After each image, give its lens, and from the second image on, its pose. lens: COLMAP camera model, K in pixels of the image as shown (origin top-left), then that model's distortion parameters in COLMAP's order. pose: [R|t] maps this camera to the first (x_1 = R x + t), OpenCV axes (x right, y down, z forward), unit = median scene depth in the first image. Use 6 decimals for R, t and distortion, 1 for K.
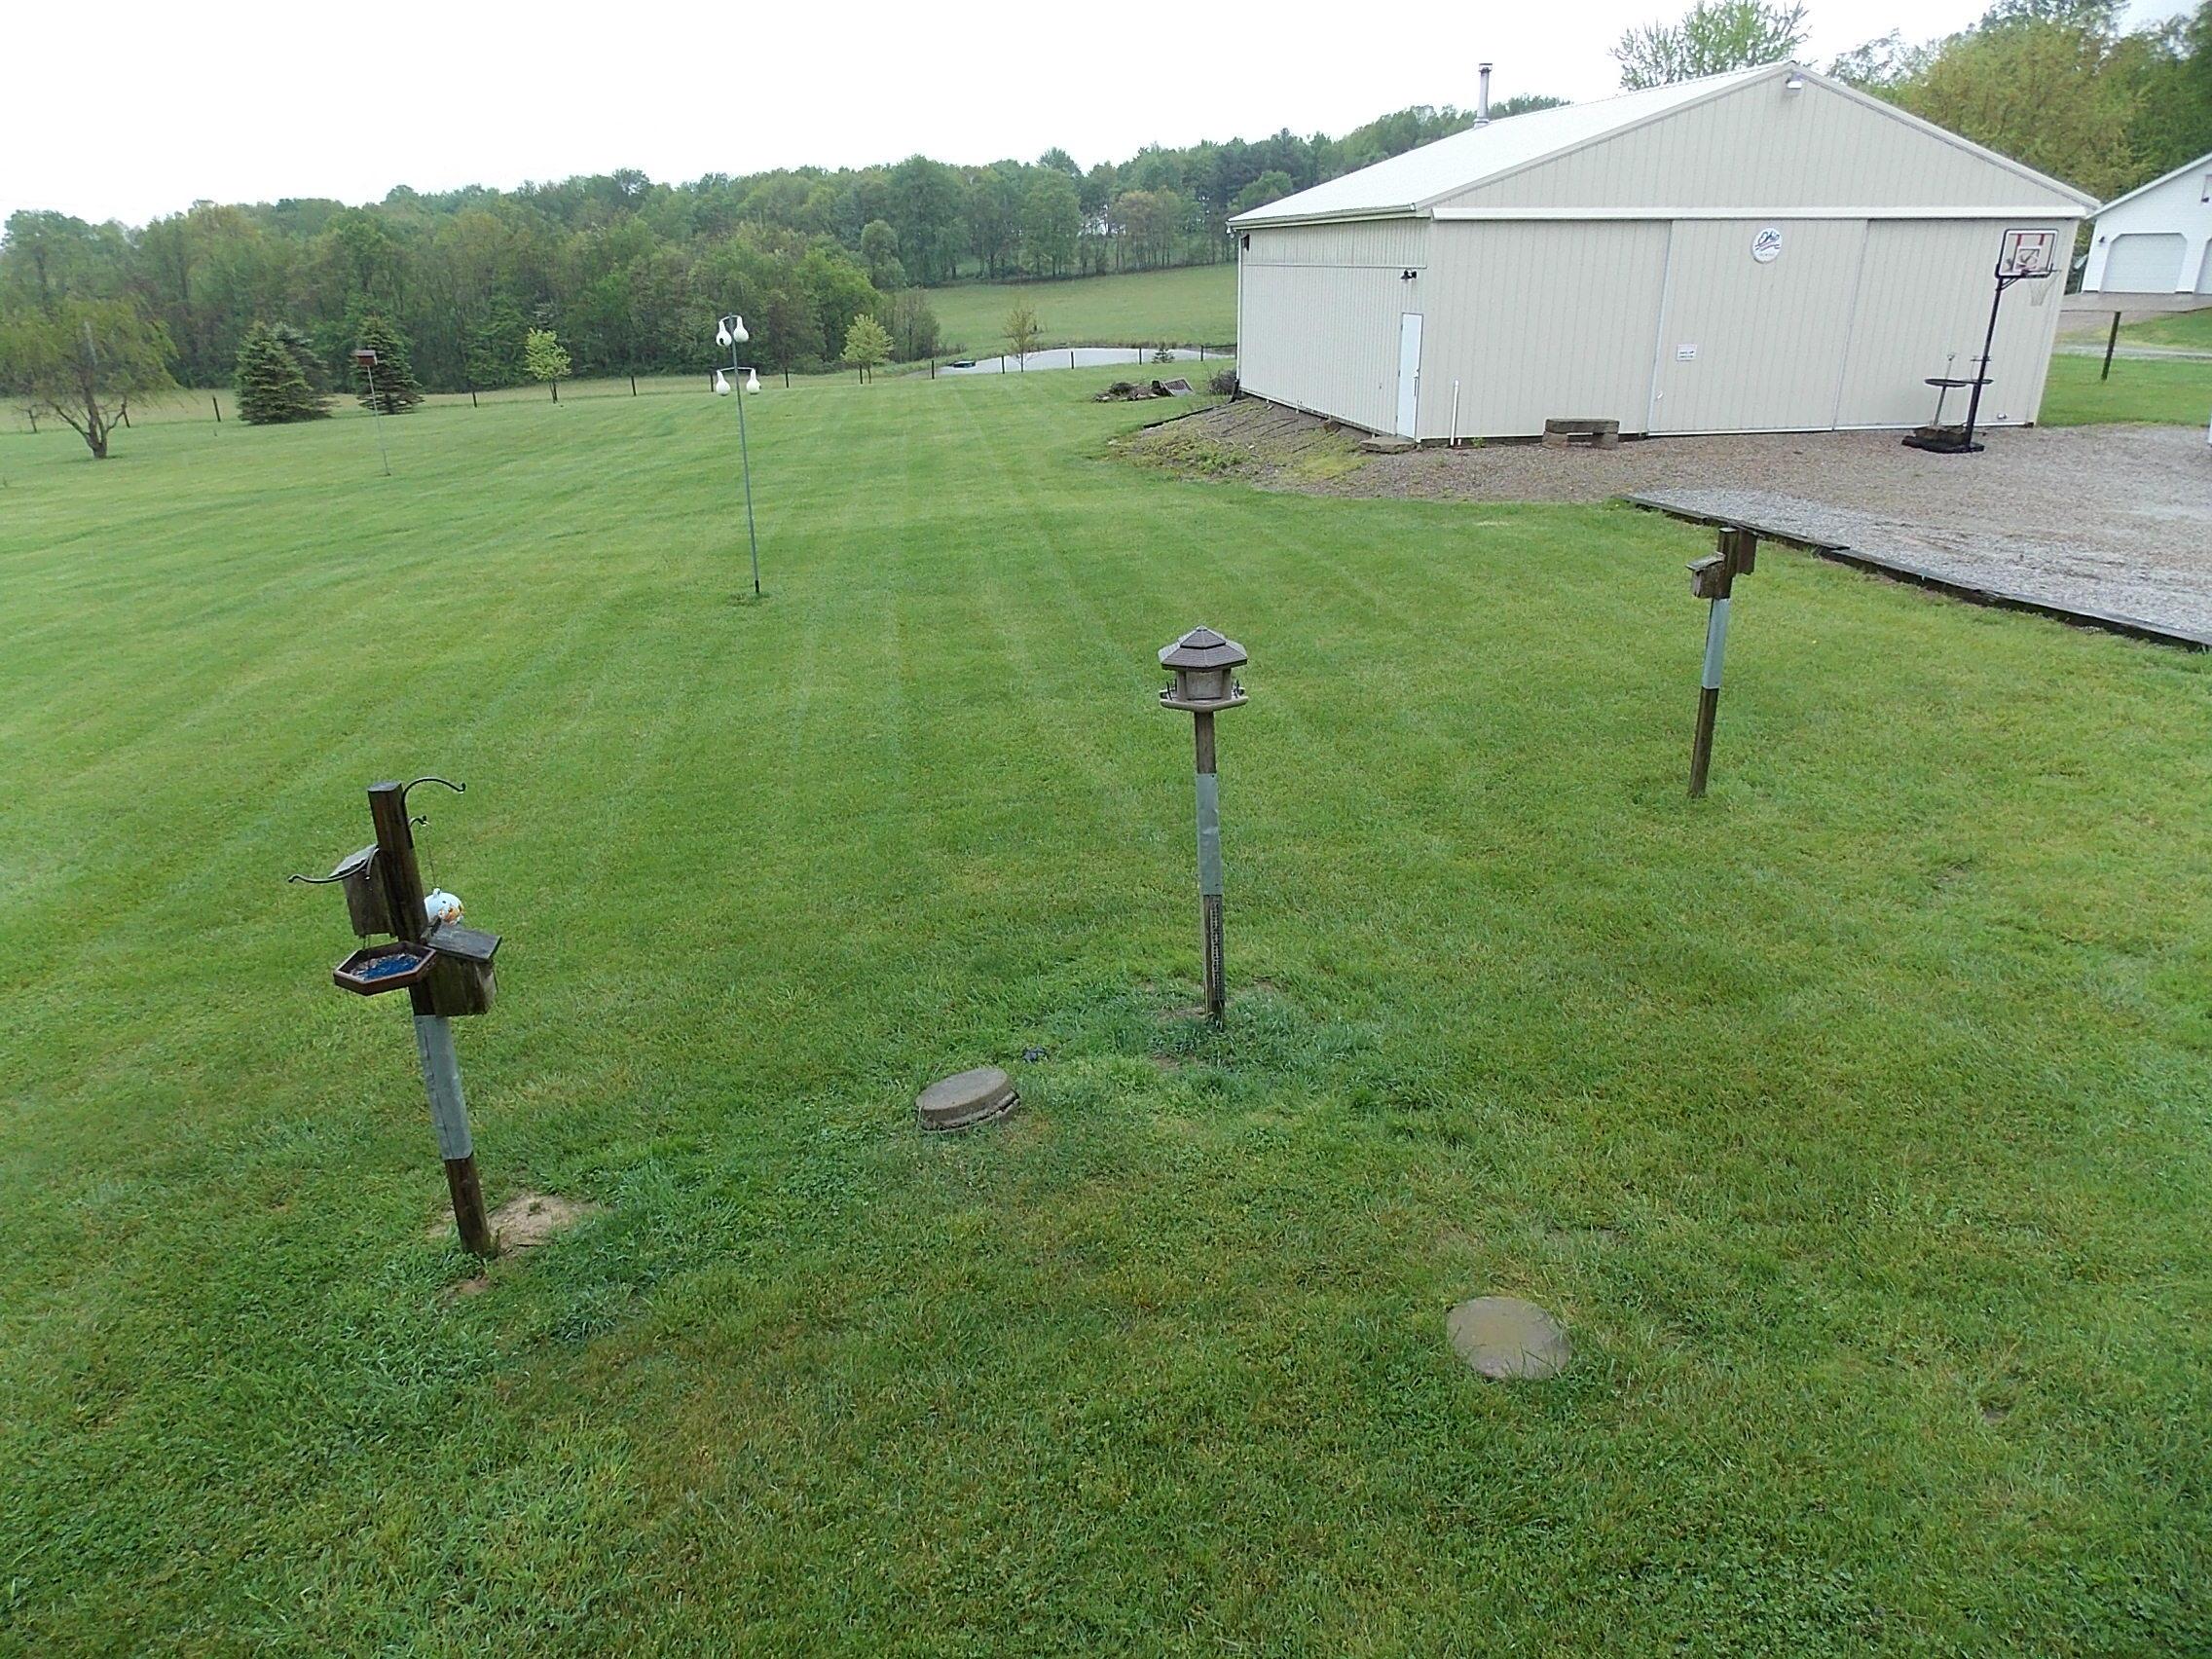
lens RADIAL K [[1466.1, 0, 1104.7], [0, 1466.1, 810.7], [0, 0, 1]] dist [0.003543, 0.006184]
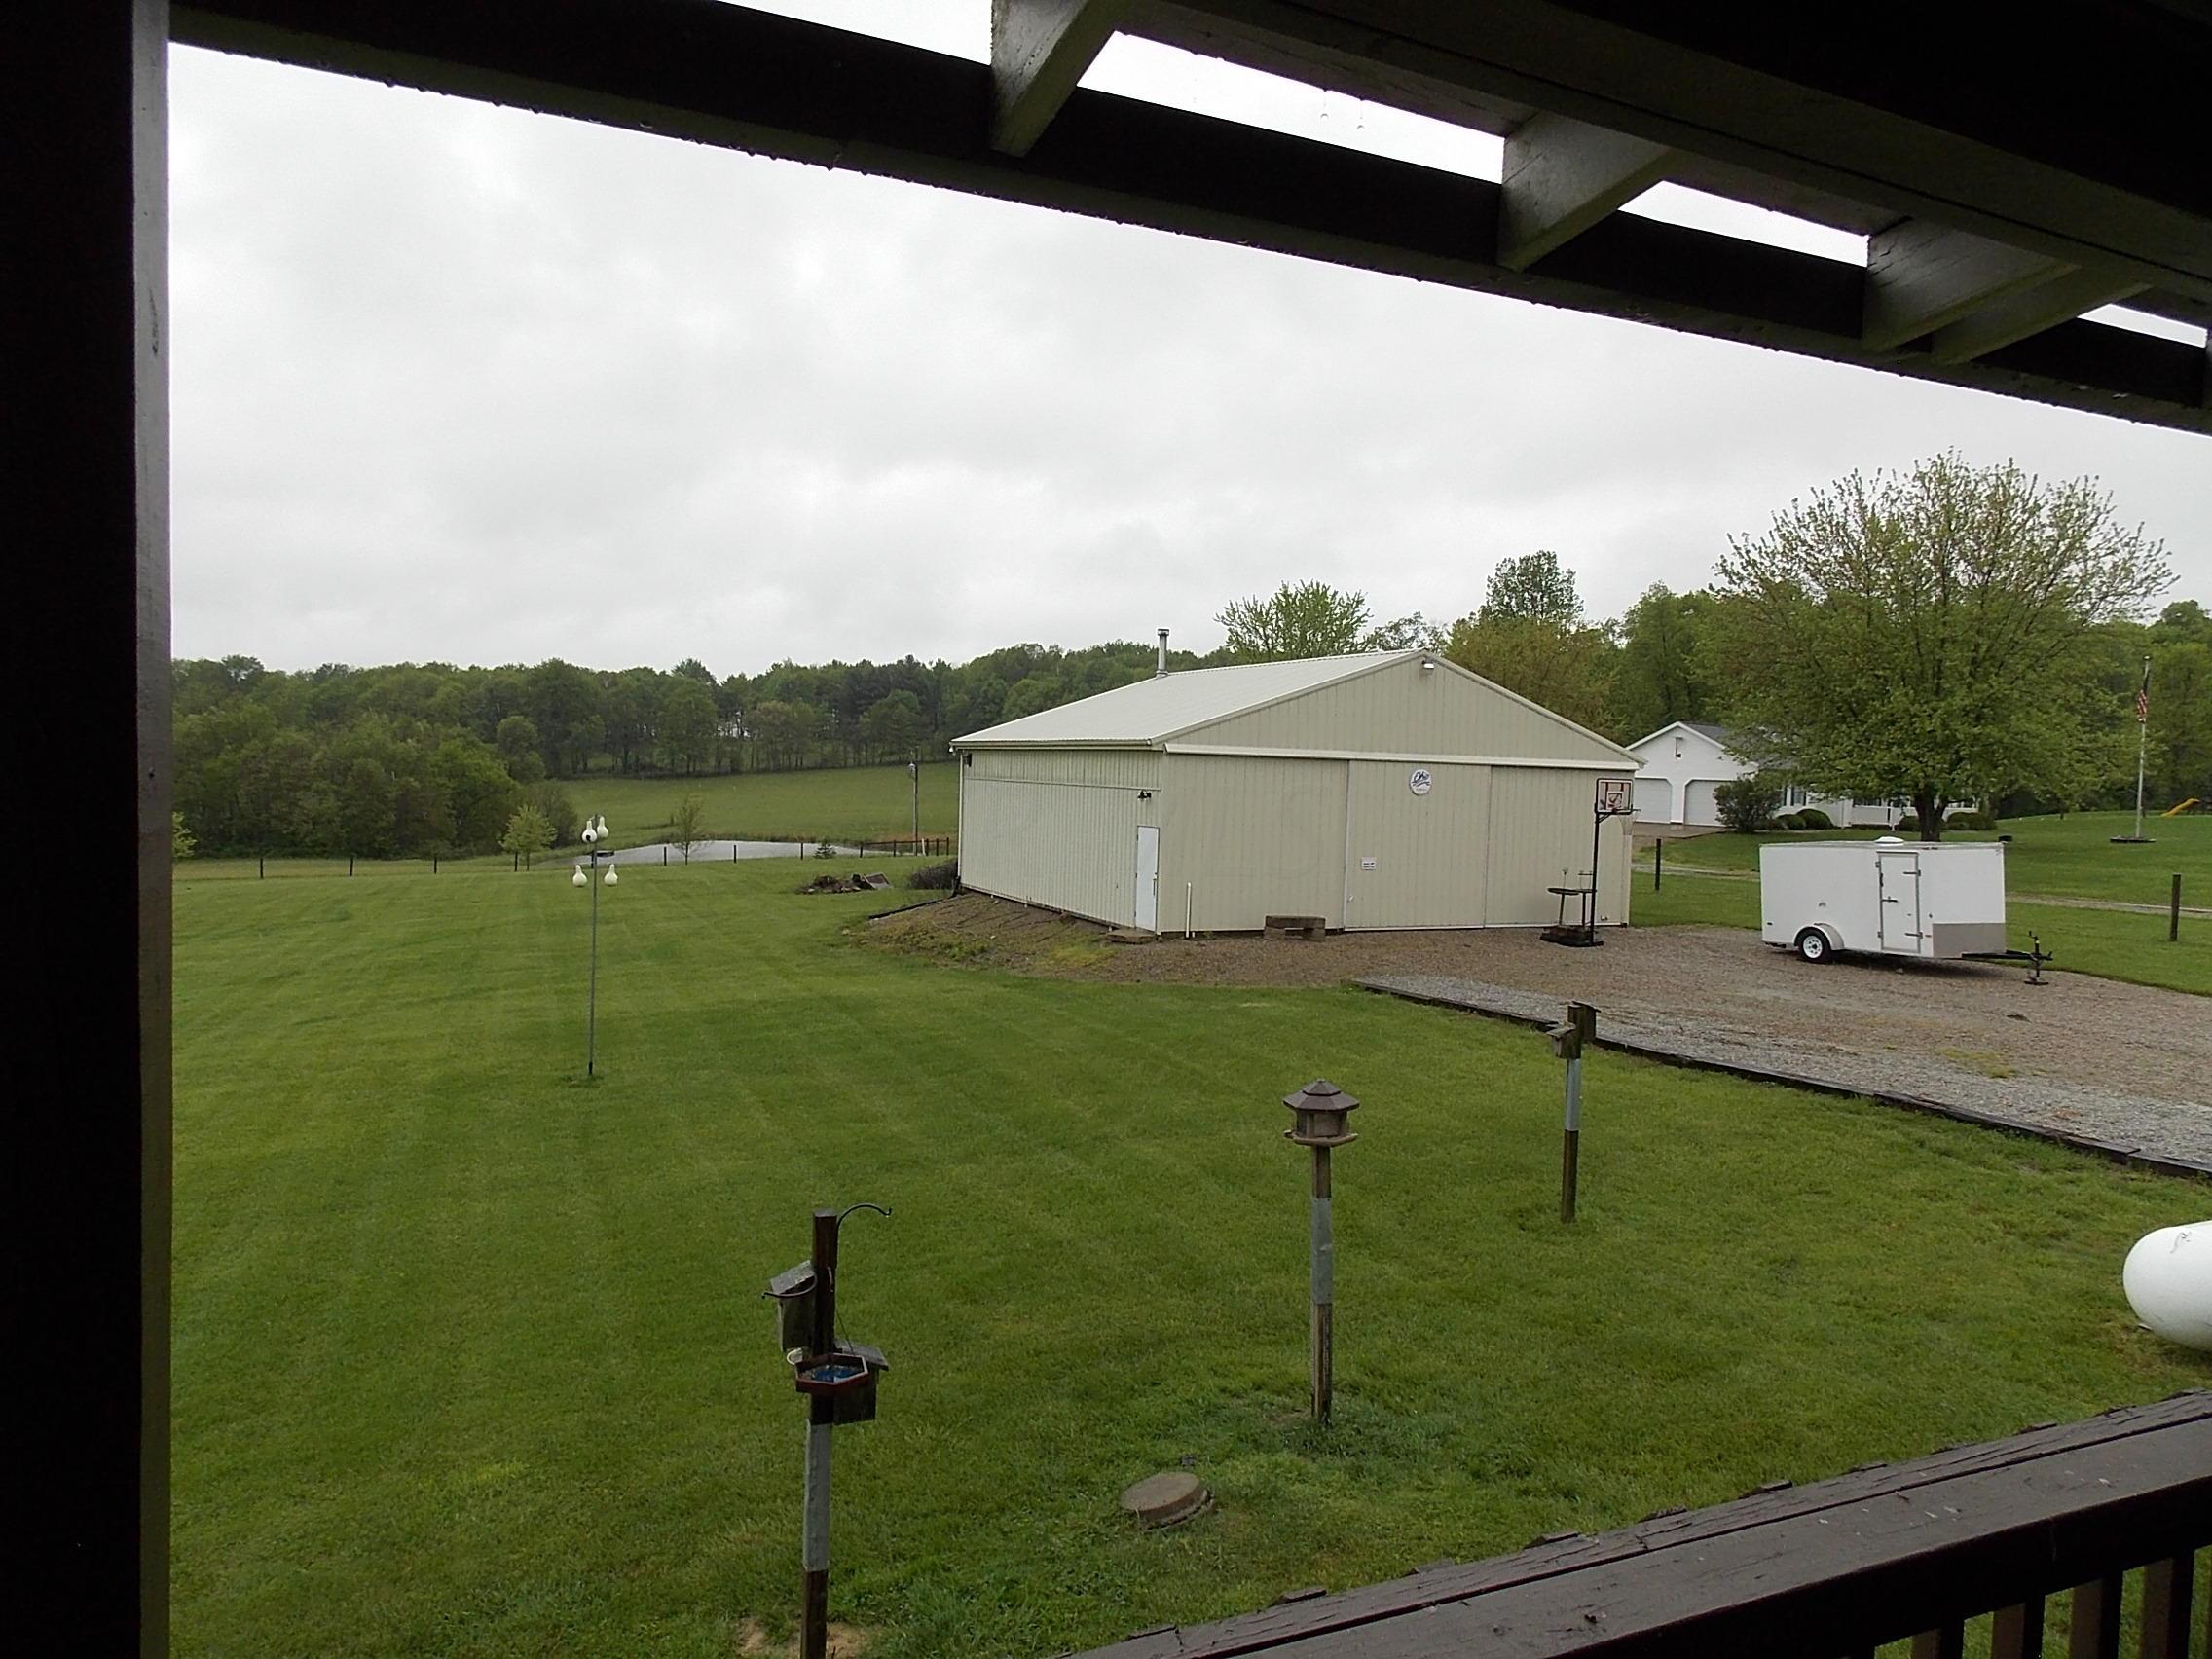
lens RADIAL K [[1453.1, 0, 1099.2], [0, 1453.1, 817.0], [0, 0, 1]] dist [-0.001616, -0.001232]
pose [[0.969012, 0.027695, 0.245455, -0.111503], [0.051958, 0.948610, -0.312152, 0.011019], [-0.241486, 0.315232, 0.917776, -0.048716]]
